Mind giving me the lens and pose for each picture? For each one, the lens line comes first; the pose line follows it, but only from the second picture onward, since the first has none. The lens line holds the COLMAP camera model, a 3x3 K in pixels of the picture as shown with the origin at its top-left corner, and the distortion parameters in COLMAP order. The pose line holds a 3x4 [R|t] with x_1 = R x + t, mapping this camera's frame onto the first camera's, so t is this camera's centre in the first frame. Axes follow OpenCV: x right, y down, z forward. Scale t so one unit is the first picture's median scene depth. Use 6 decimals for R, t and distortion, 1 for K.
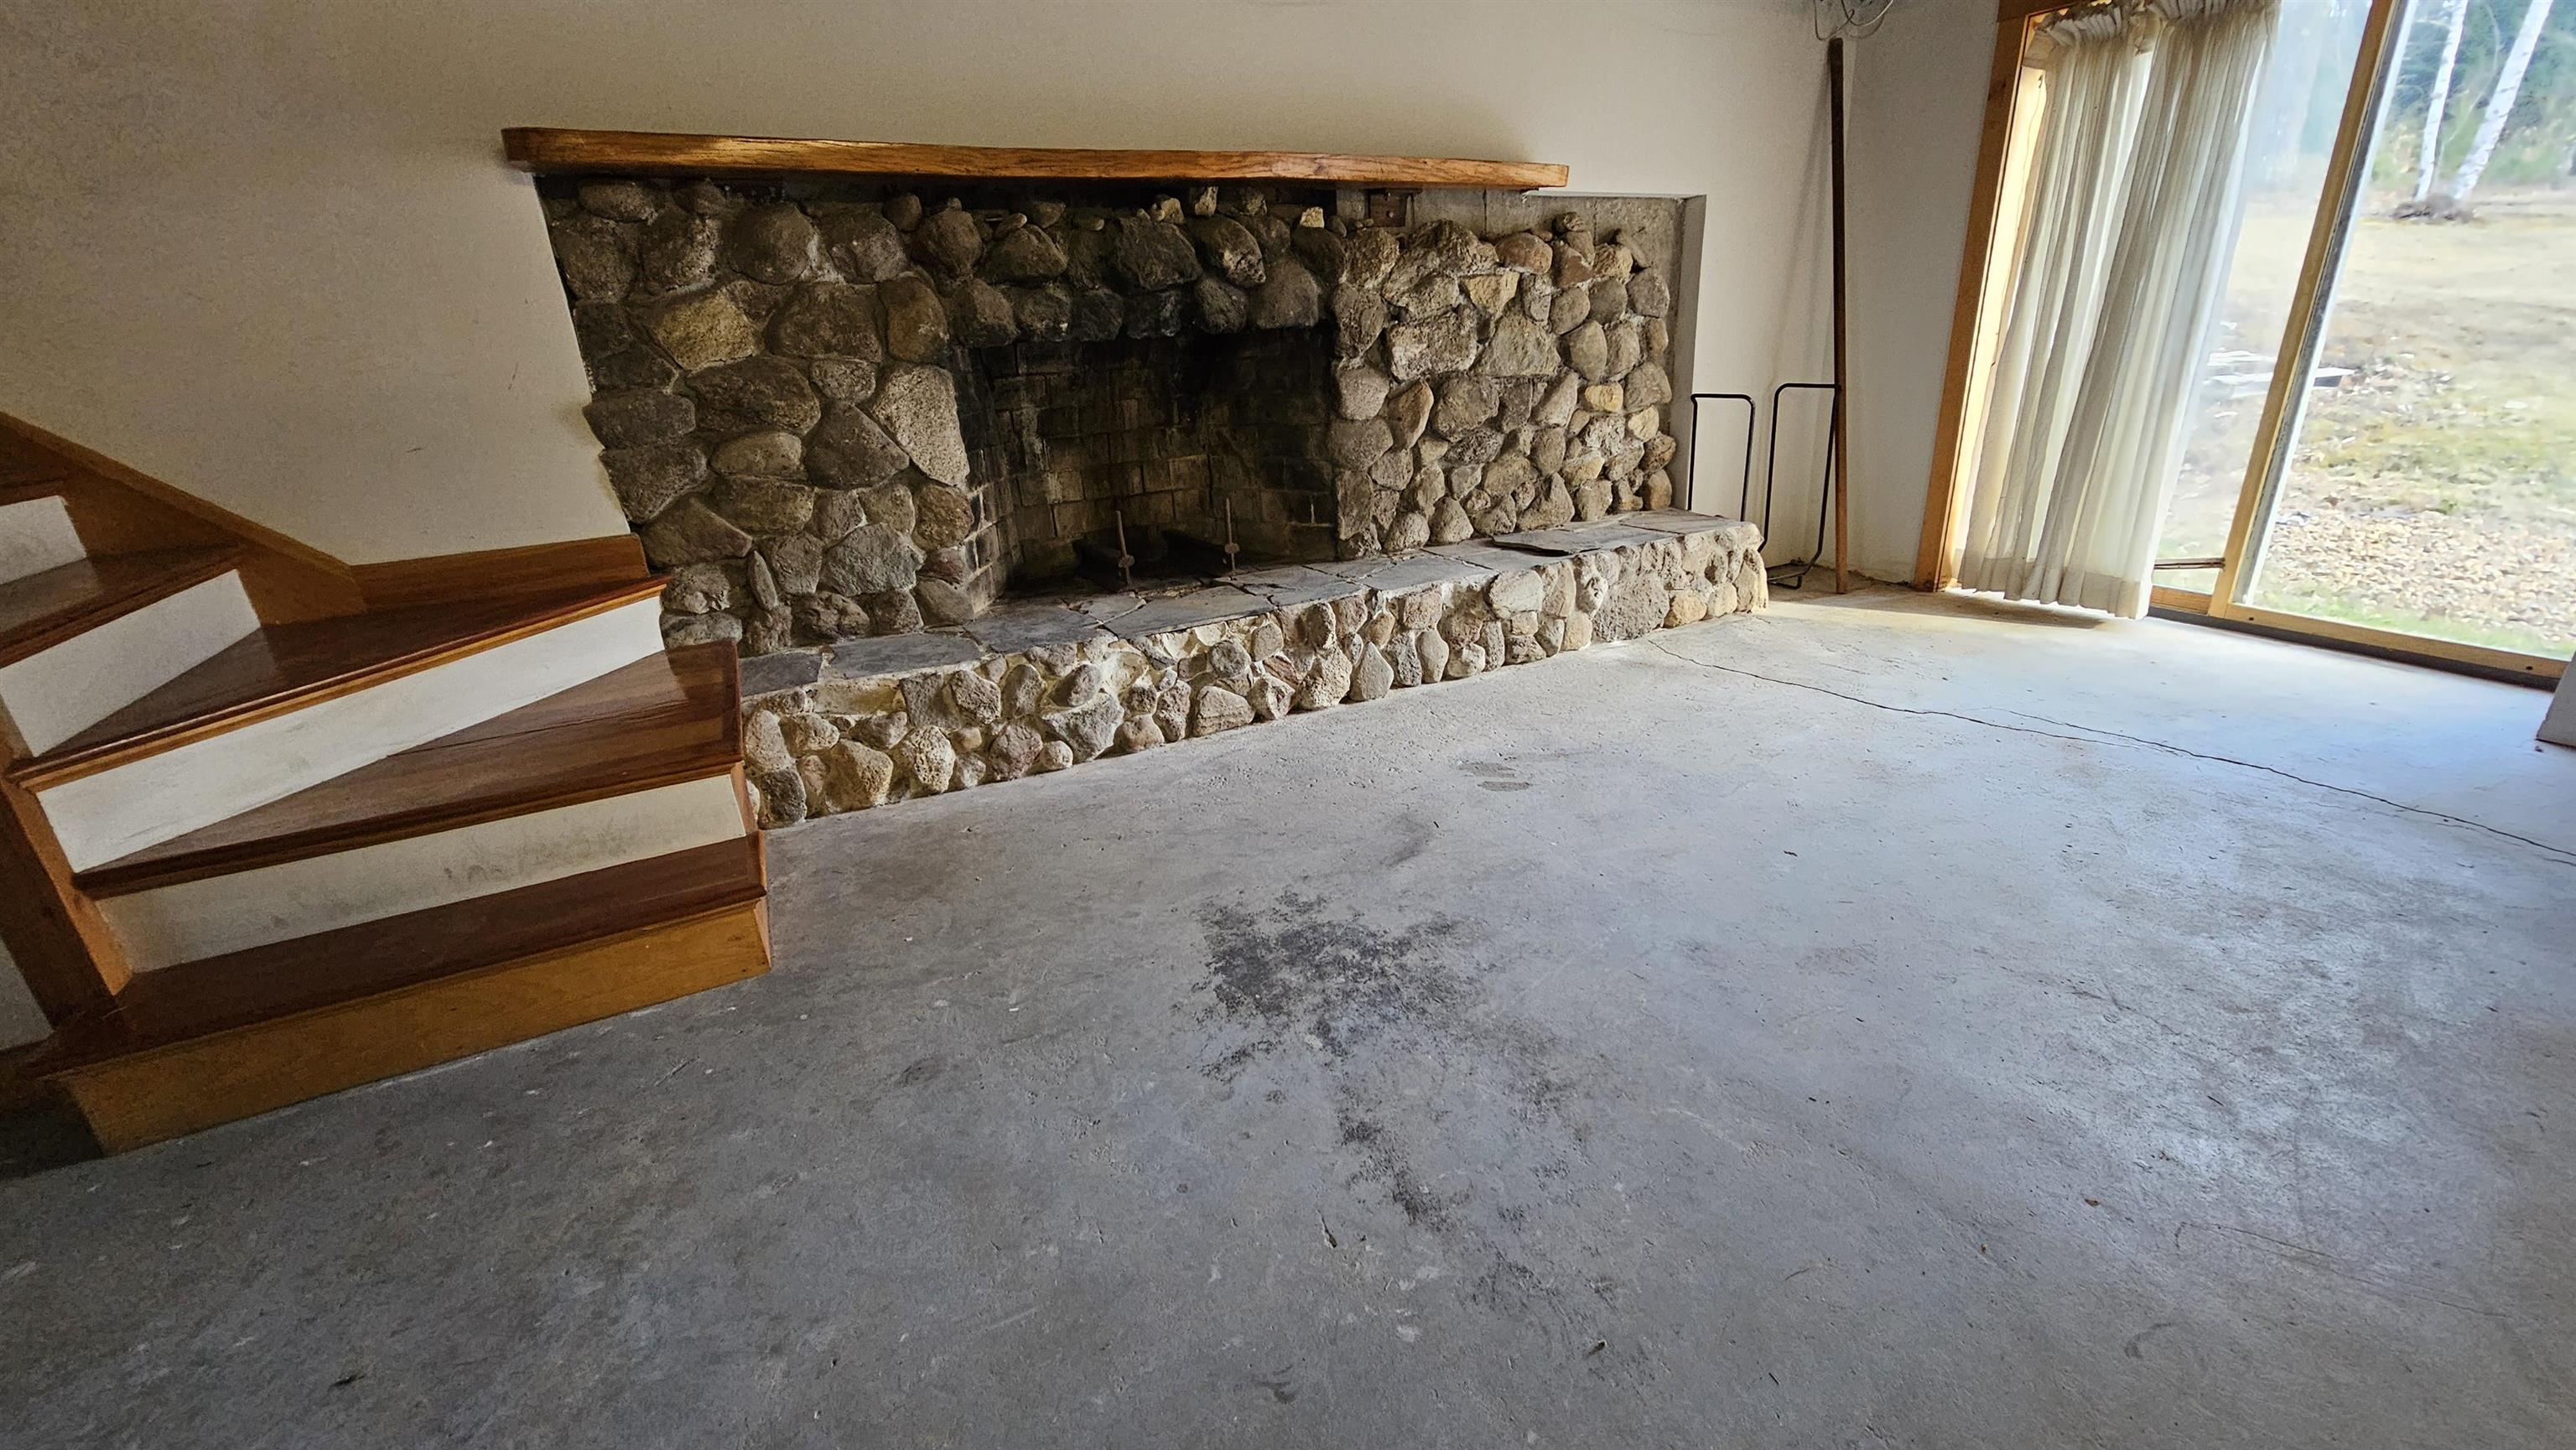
lens RADIAL K [[1049.2, 0, 1298.3], [0, 1049.2, 723.9], [0, 0, 1]] dist [0.002657, 0.000154]
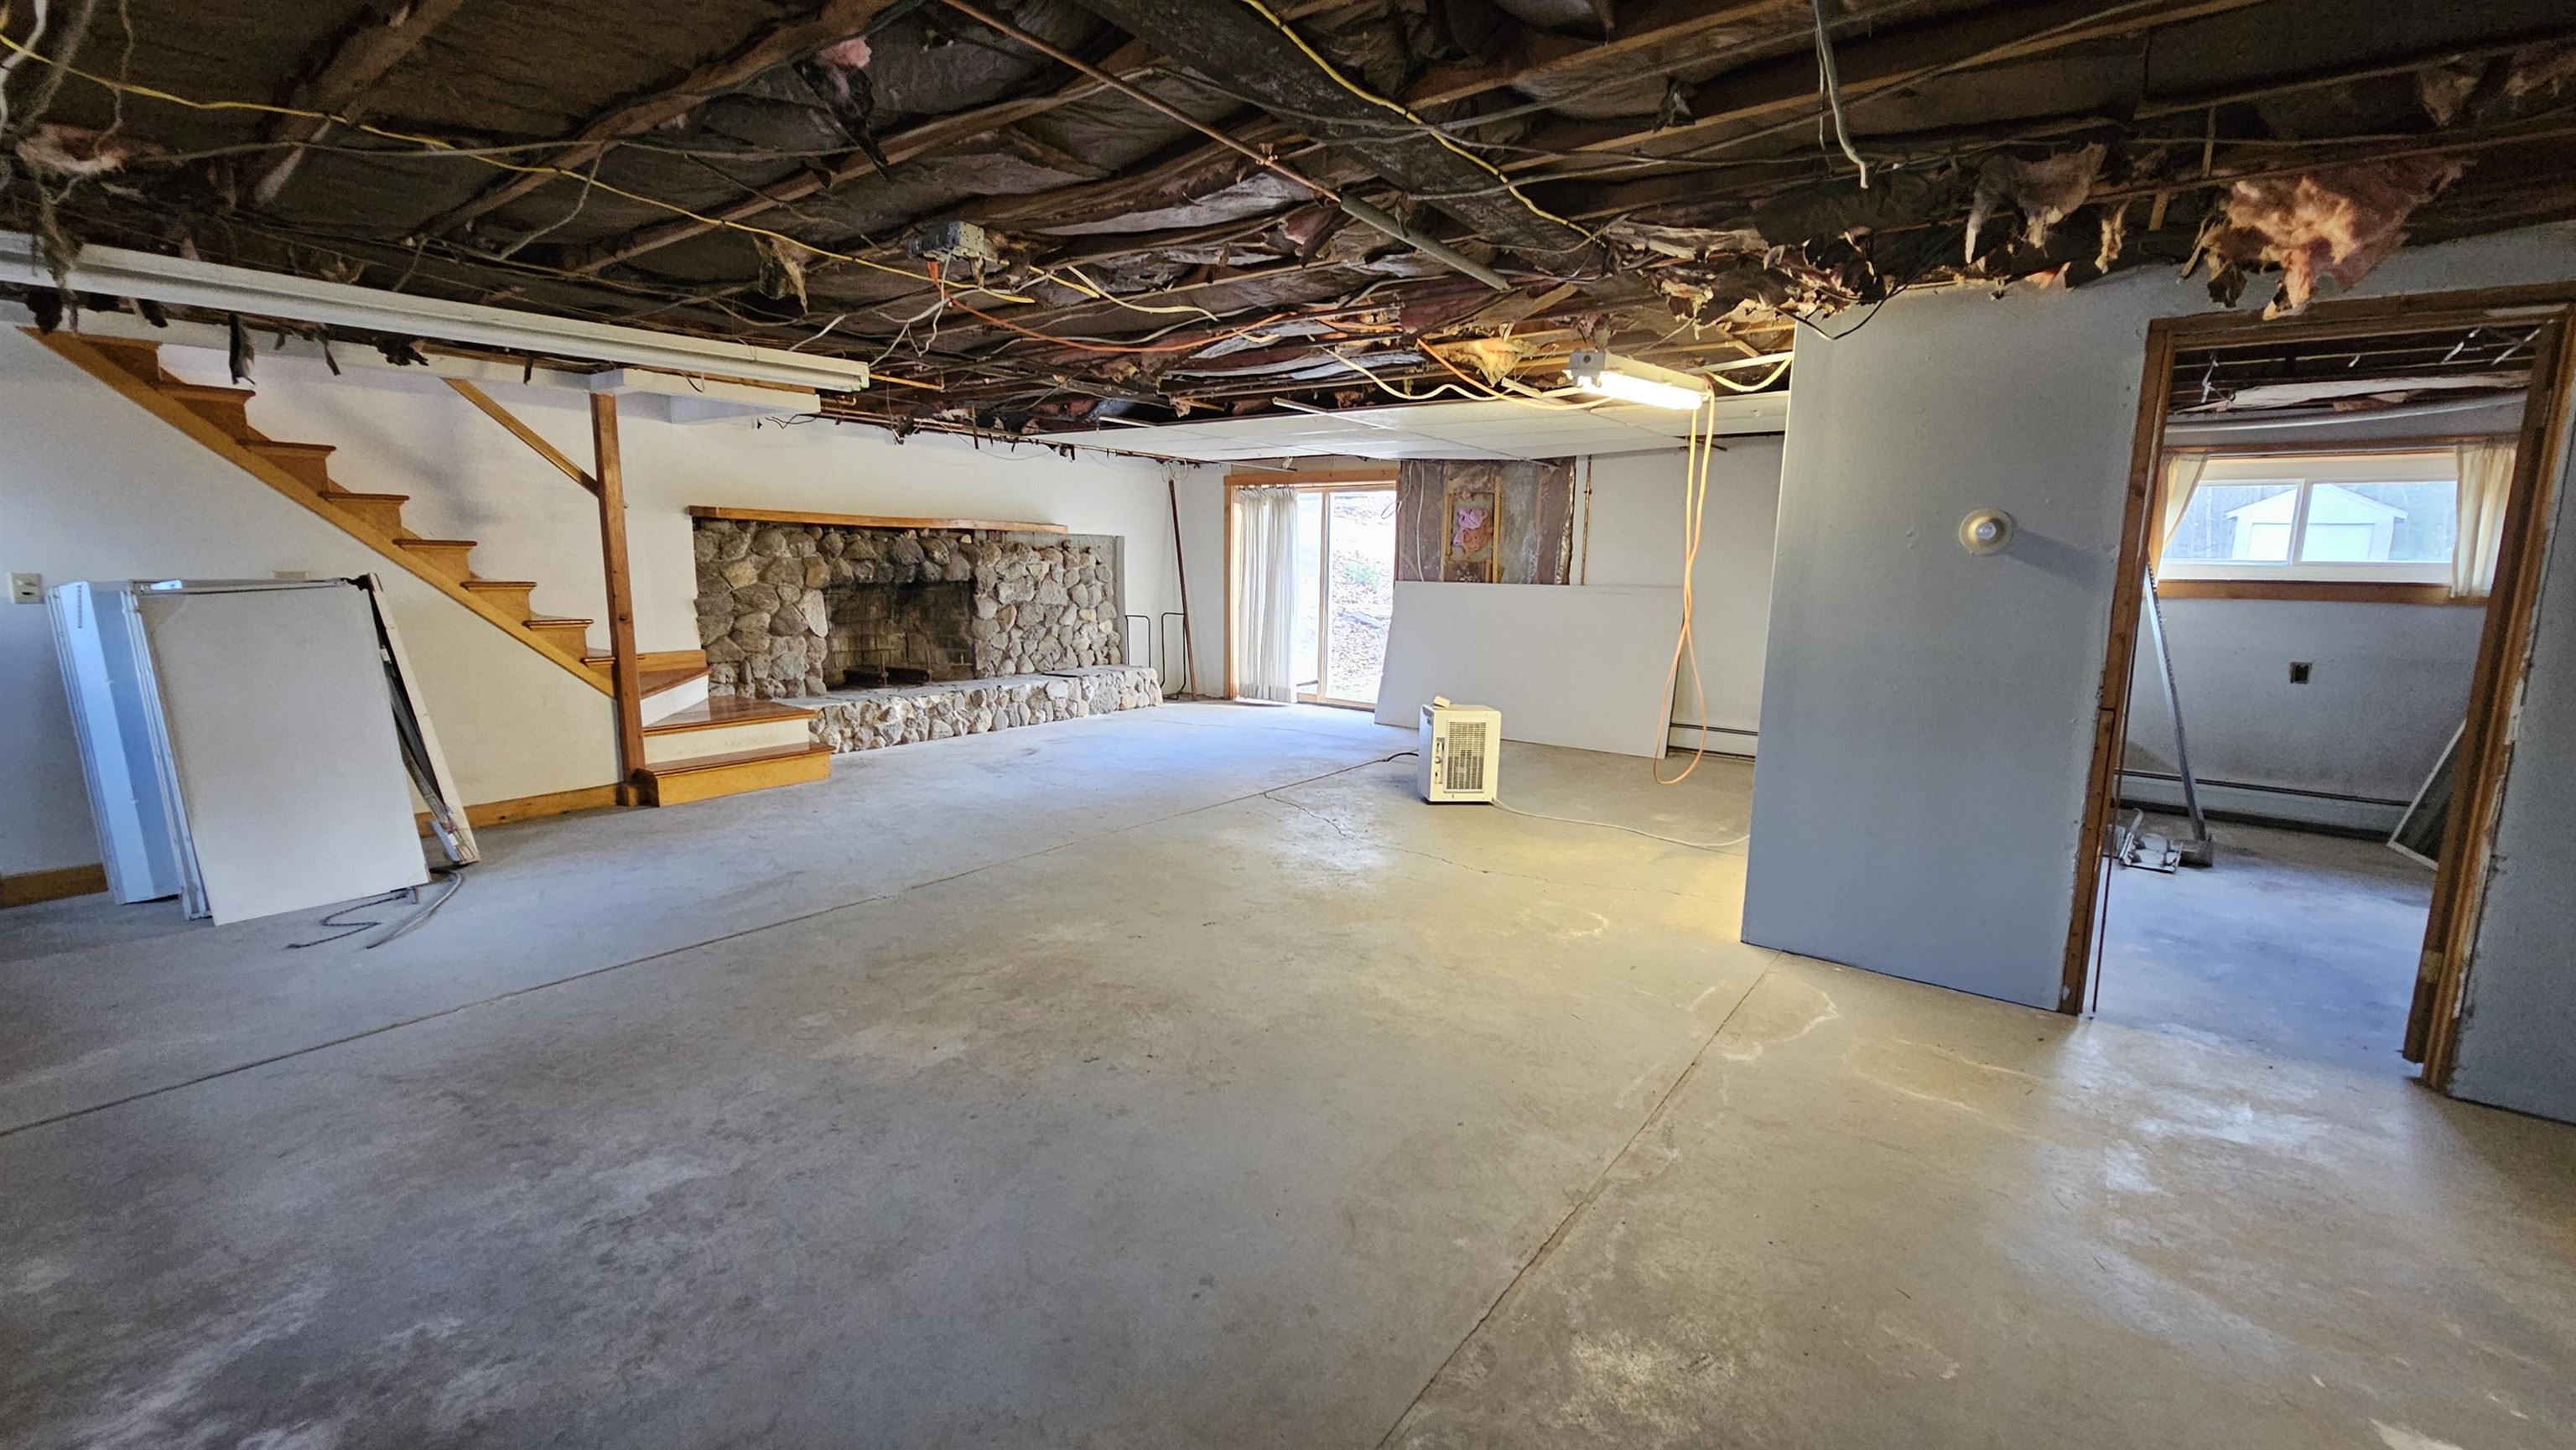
lens RADIAL K [[1049.2, 0, 1298.3], [0, 1049.2, 723.9], [0, 0, 1]] dist [0.002657, 0.000154]
pose [[0.893585, -0.006520, 0.448846, -0.386621], [0.099114, 0.978083, -0.183113, 0.456426], [-0.437815, 0.208114, 0.874647, -1.363525]]
